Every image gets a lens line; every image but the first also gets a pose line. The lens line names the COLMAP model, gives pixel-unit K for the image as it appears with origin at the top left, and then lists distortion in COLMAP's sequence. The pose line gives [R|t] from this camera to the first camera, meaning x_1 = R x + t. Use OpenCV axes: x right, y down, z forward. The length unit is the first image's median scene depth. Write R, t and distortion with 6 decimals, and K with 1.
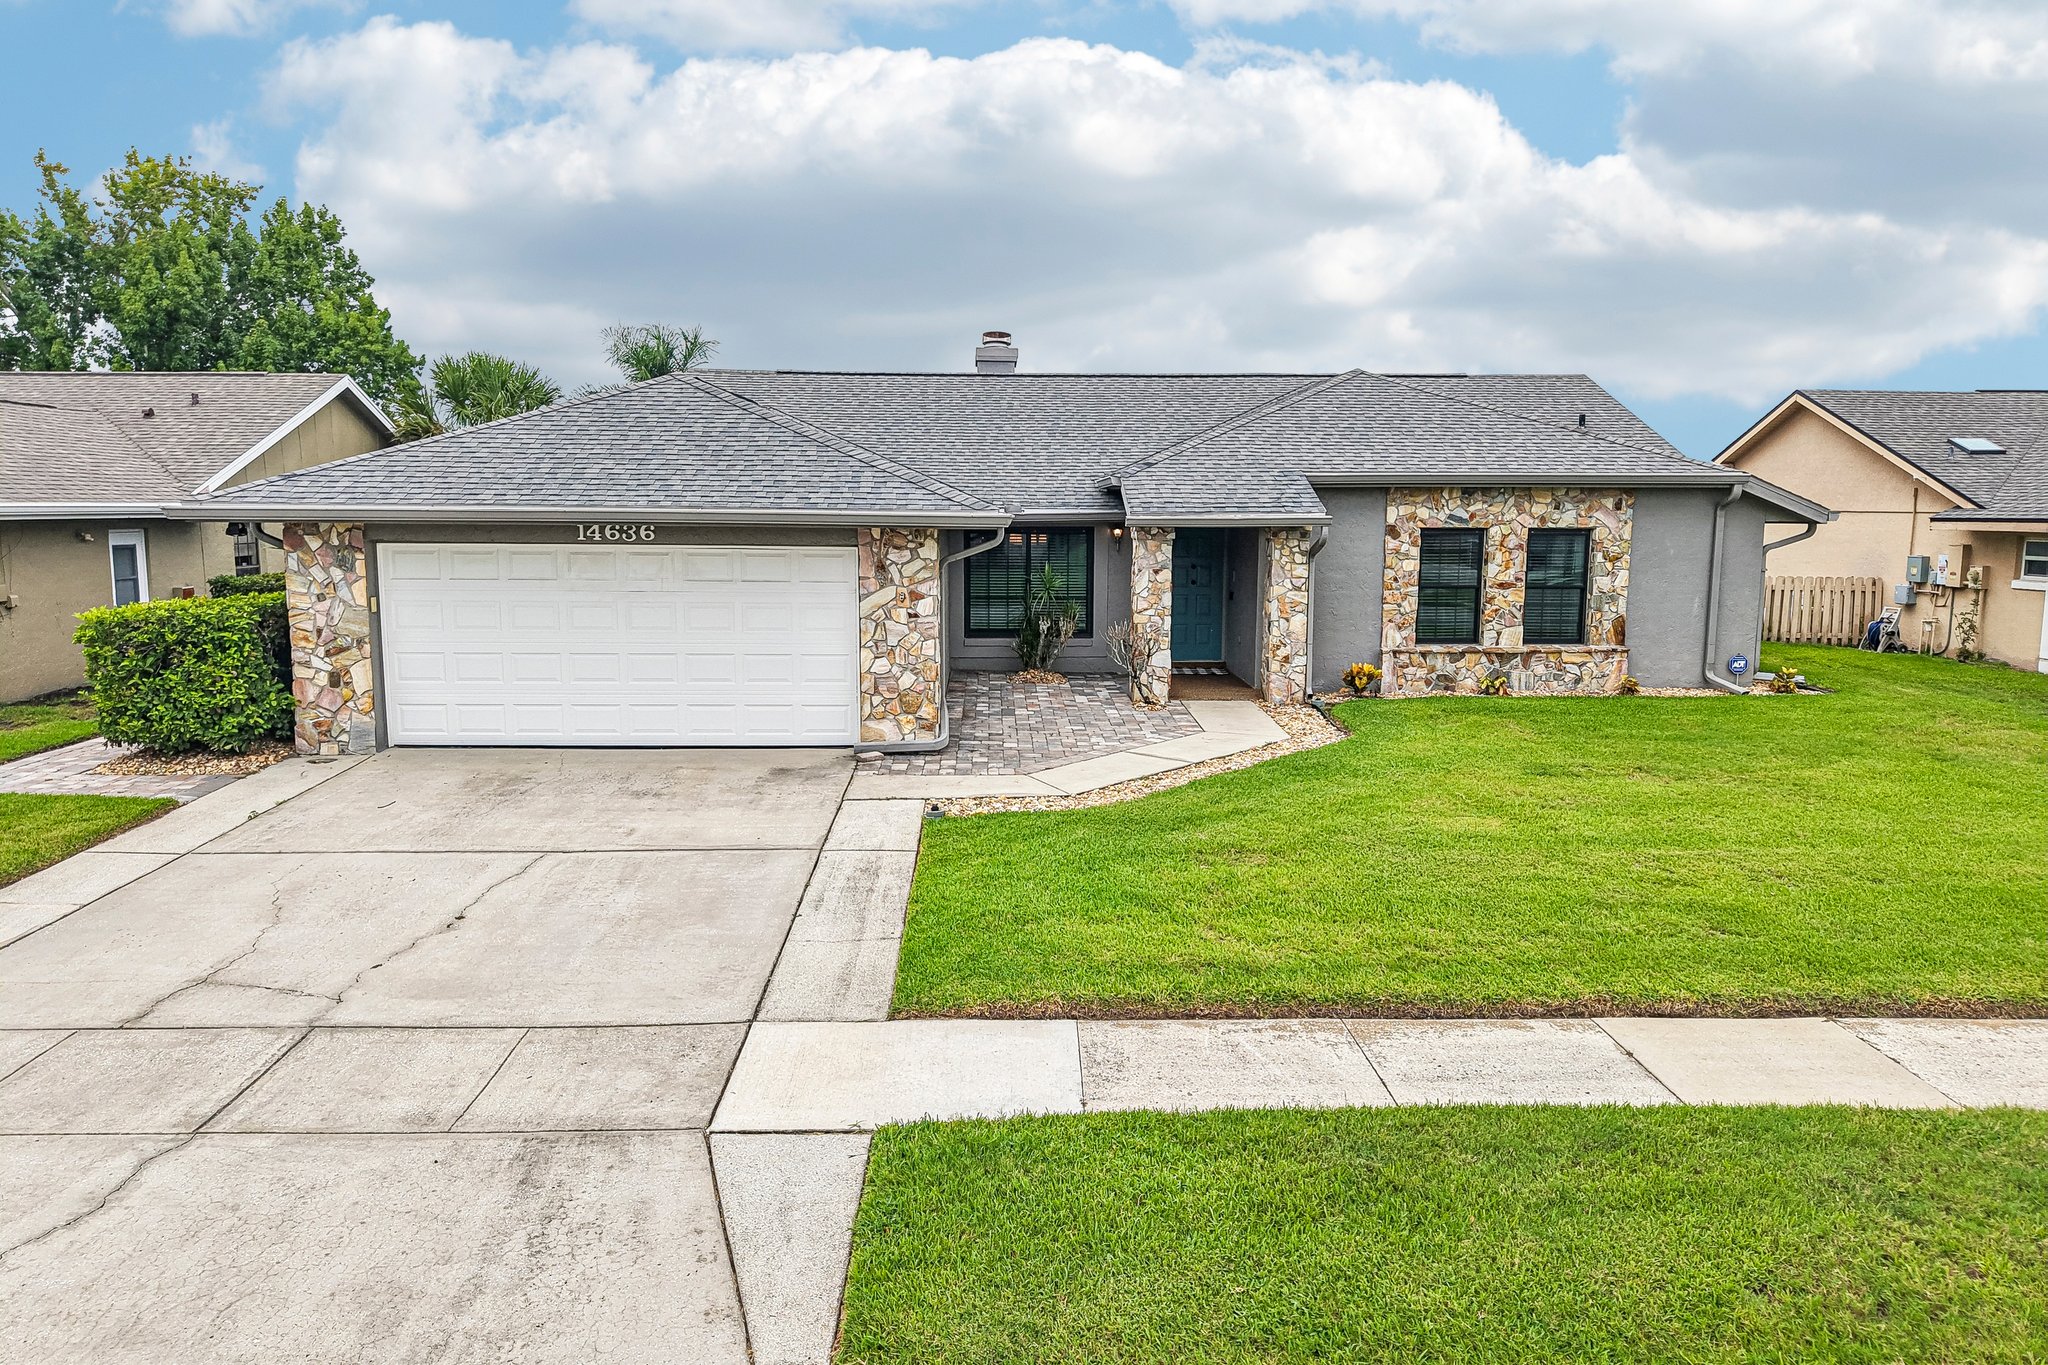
lens RADIAL K [[1364.4, 0, 1021.7], [0, 1364.4, 688.8], [0, 0, 1]] dist [0.027919, -0.027352]
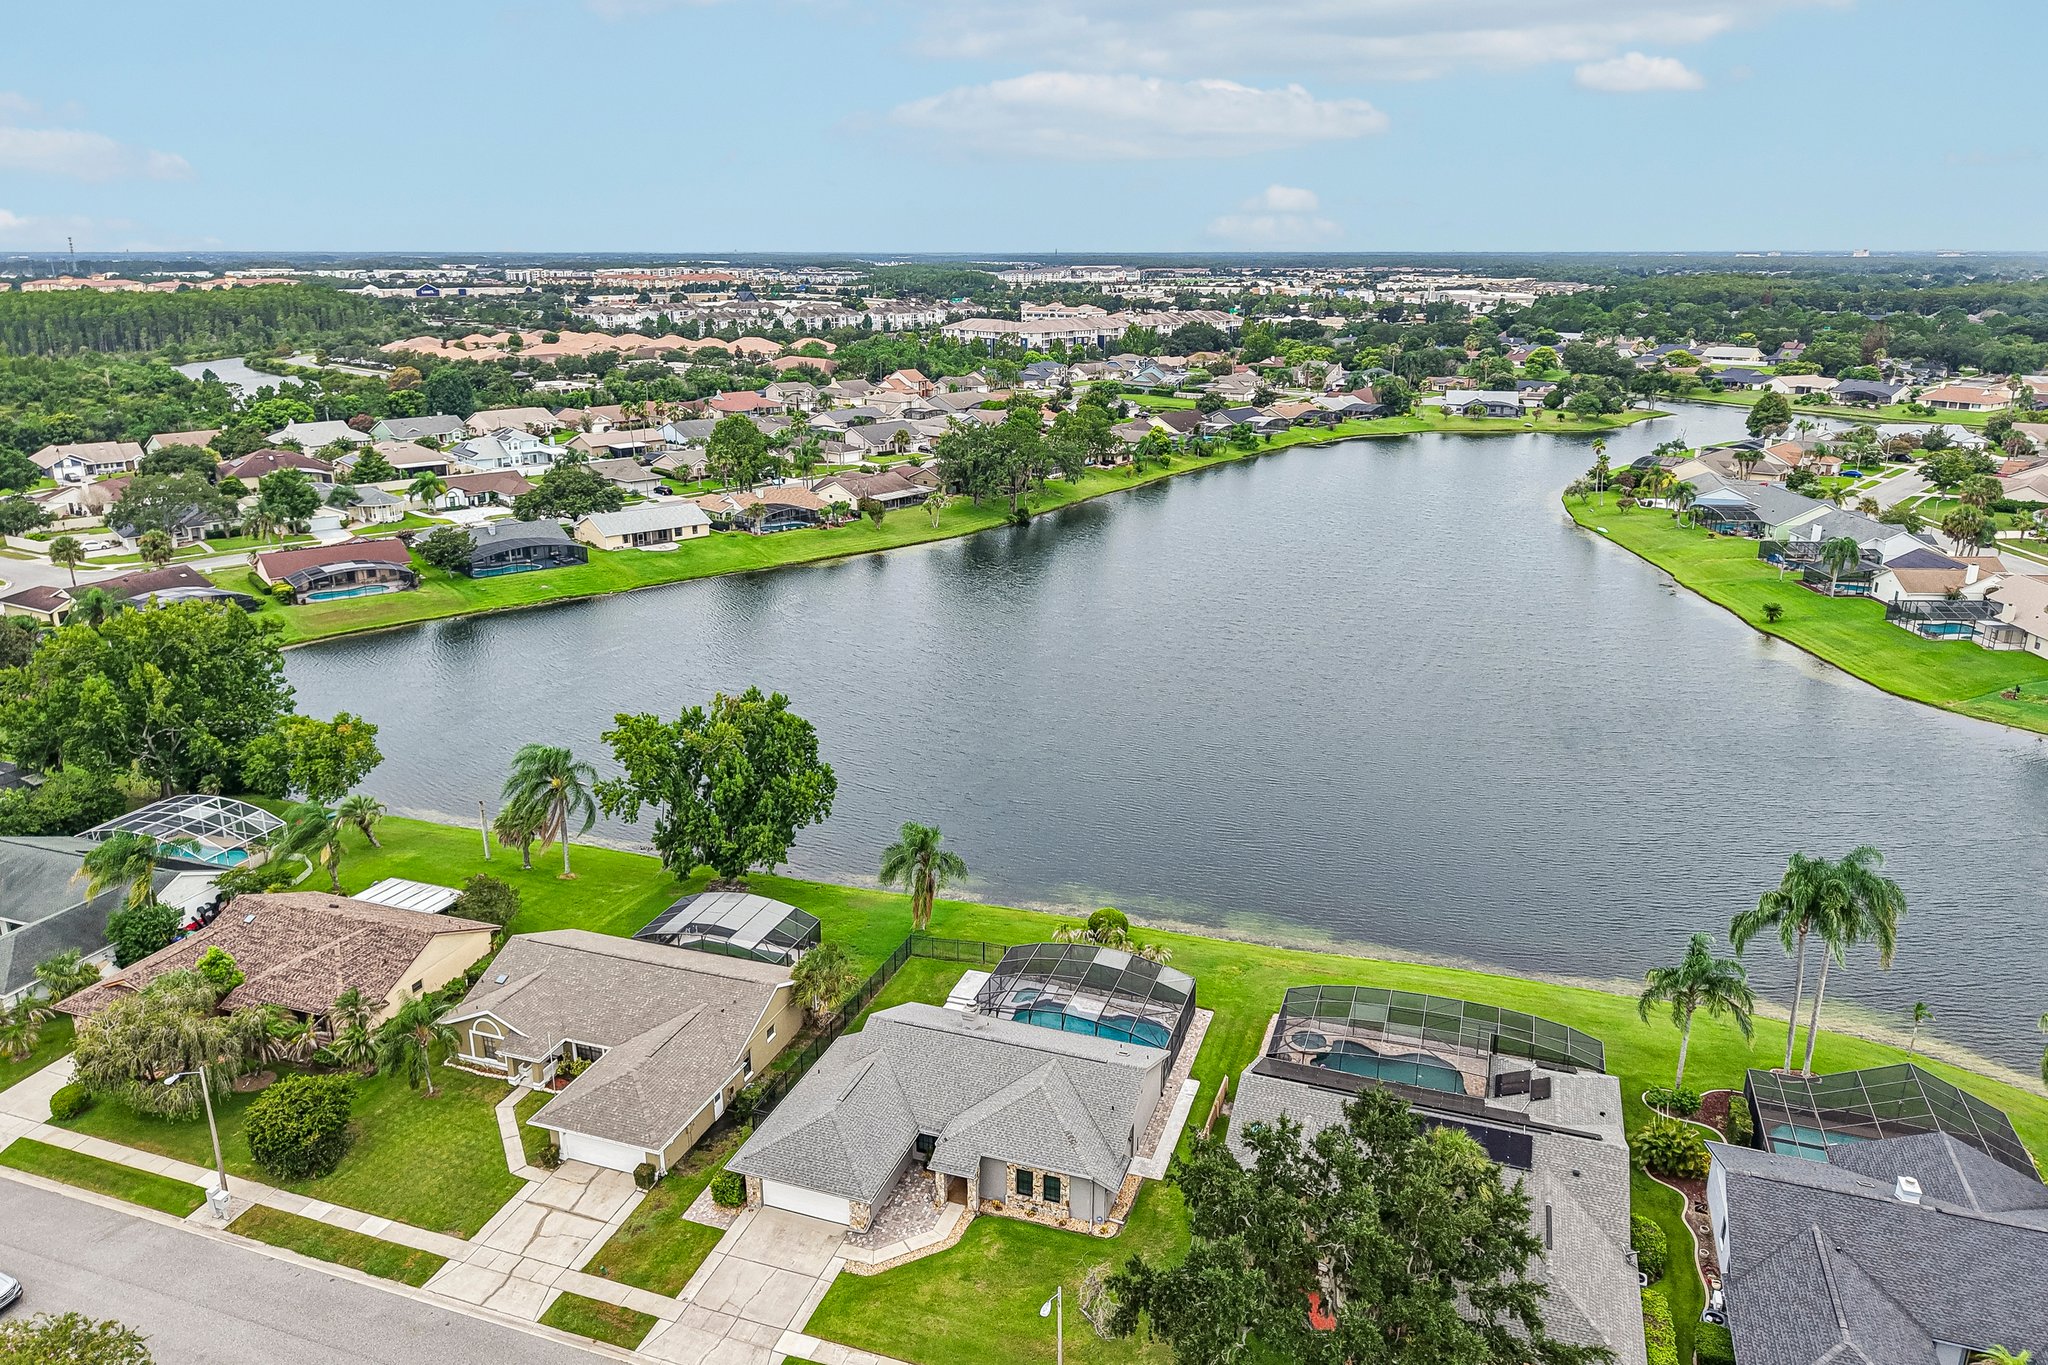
lens RADIAL K [[1390.3, 0, 1017.6], [0, 1390.3, 685.6], [0, 0, 1]] dist [0.024592, -0.026479]
pose [[0.934933, 0.102497, -0.339699, 1.533079], [-0.043132, 0.983099, 0.177920, -2.201954], [0.352194, -0.151691, 0.923553, -2.434495]]
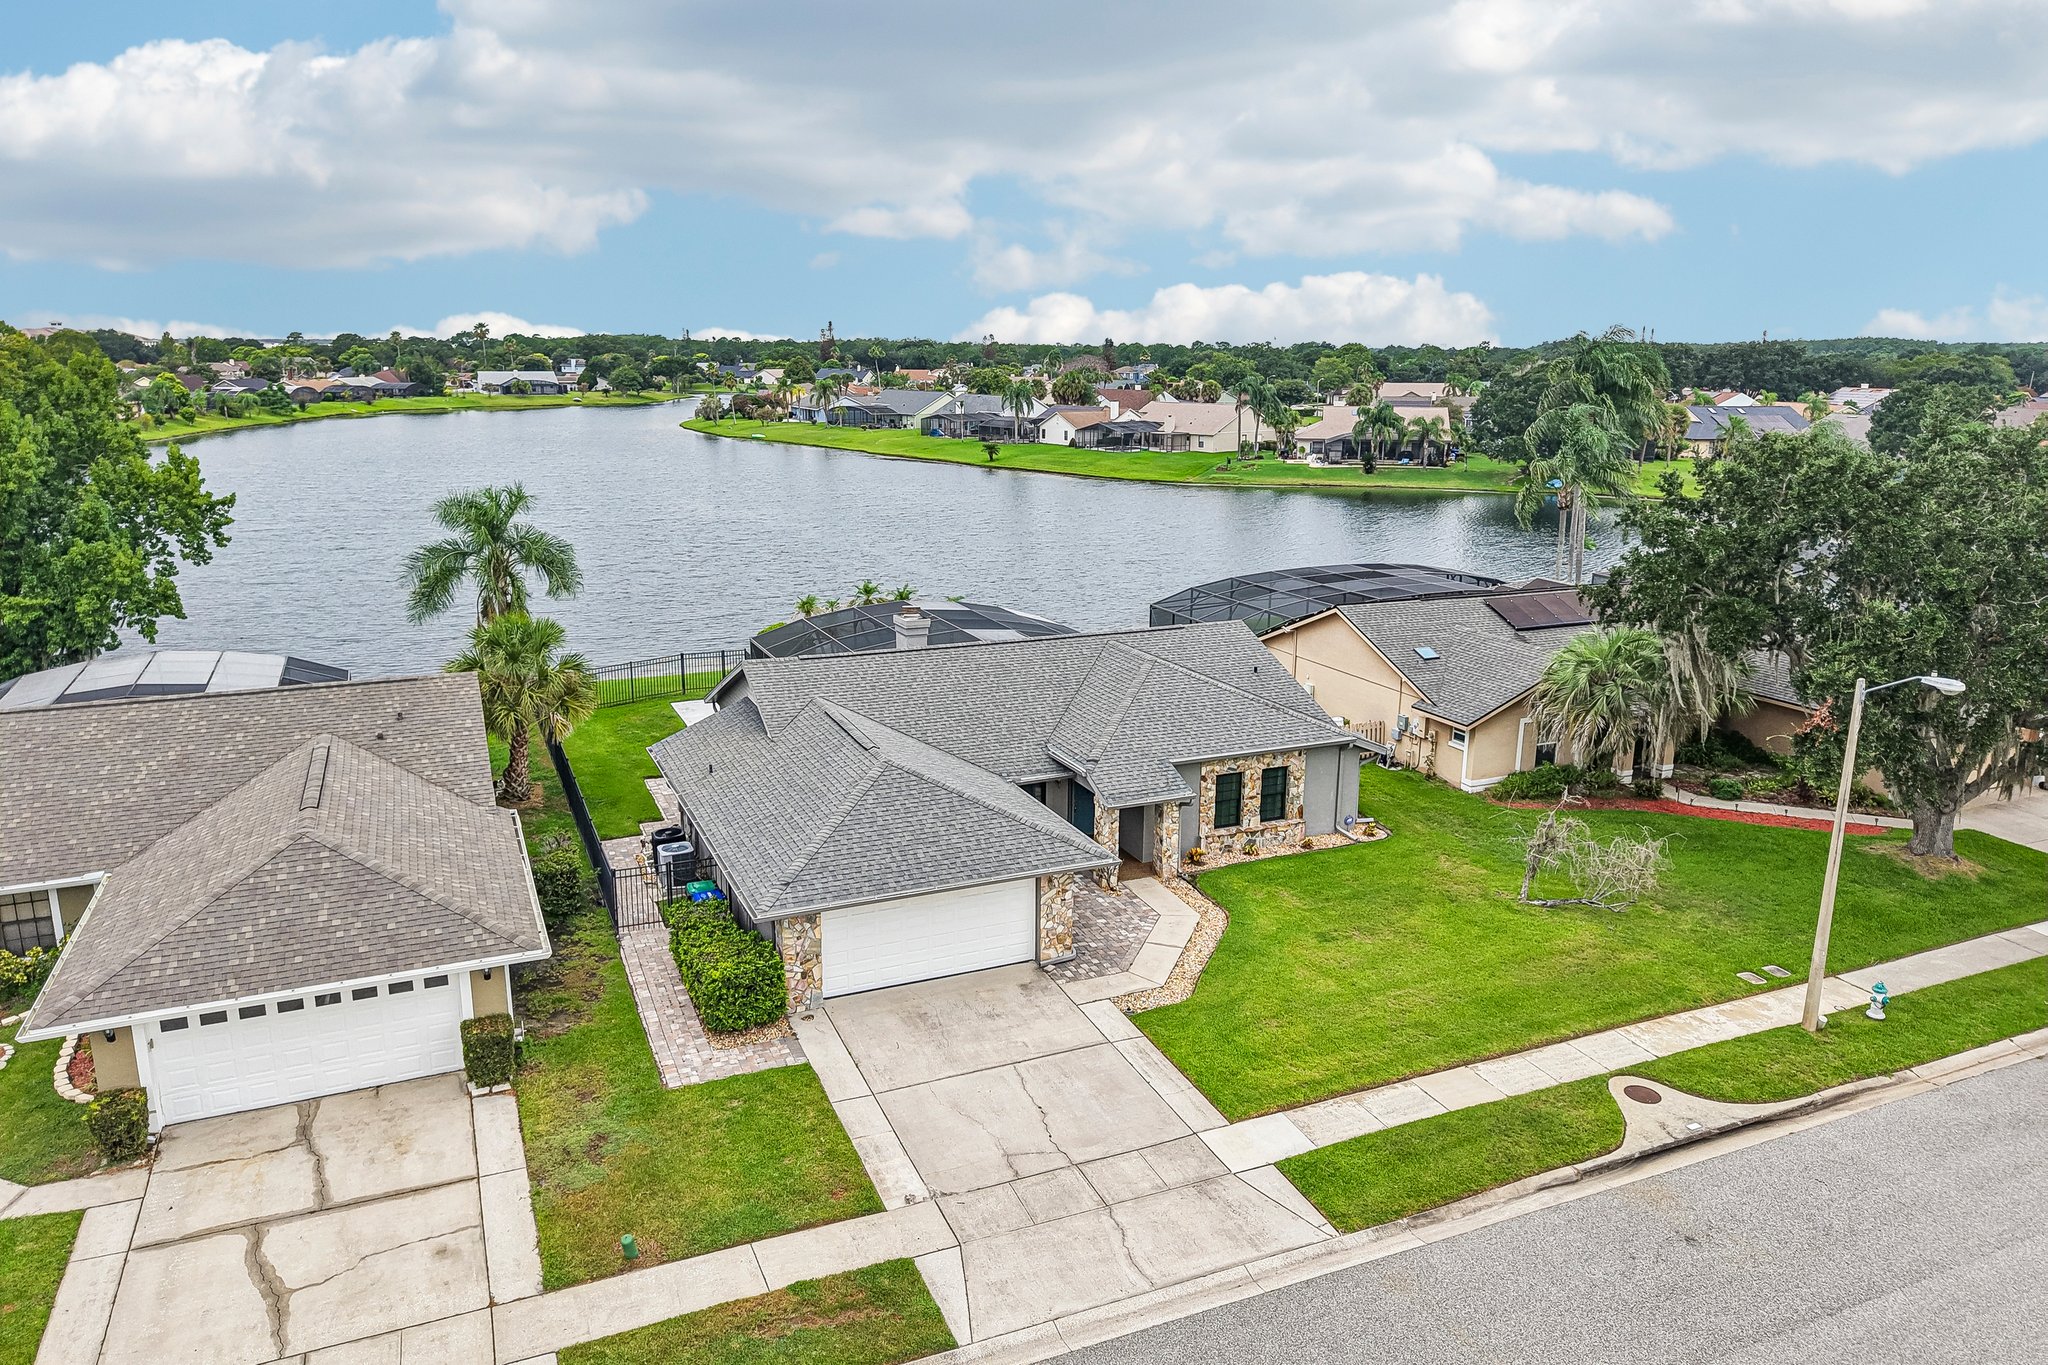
lens RADIAL K [[1360.1, 0, 1020.8], [0, 1360.1, 682.9], [0, 0, 1]] dist [0.066291, -0.089031]
pose [[0.924544, -0.086805, 0.371056, -0.733480], [0.046274, 0.992078, 0.116790, -0.523259], [-0.378254, -0.090808, 0.921237, -0.744802]]
